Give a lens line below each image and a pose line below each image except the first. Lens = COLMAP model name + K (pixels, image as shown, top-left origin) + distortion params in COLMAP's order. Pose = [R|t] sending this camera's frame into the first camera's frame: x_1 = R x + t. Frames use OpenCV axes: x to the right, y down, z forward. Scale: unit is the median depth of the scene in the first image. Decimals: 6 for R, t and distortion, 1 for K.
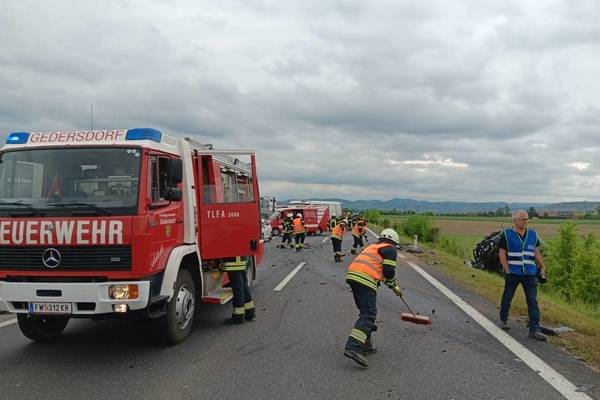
lens RADIAL K [[466.5, 0, 300.0], [0, 466.5, 200.0], [0, 0, 1]] dist [0.064400, -0.149947]
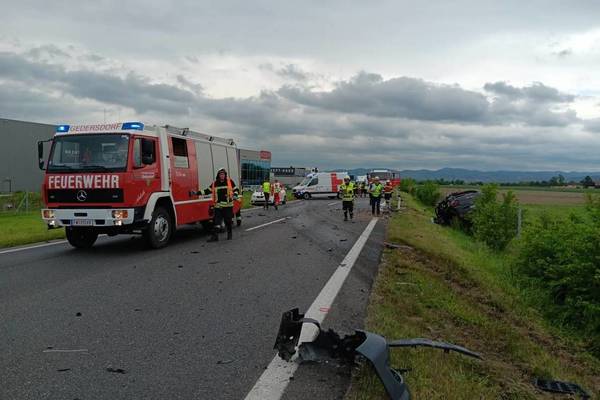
lens RADIAL K [[459.1, 0, 293.9], [0, 459.1, 192.3], [0, 0, 1]] dist [0.070171, -0.134146]
pose [[0.993229, 0.002247, -0.116148, 0.485954], [0.003412, 0.998817, 0.048501, 0.024874], [0.116120, -0.048569, 0.992047, -0.673400]]
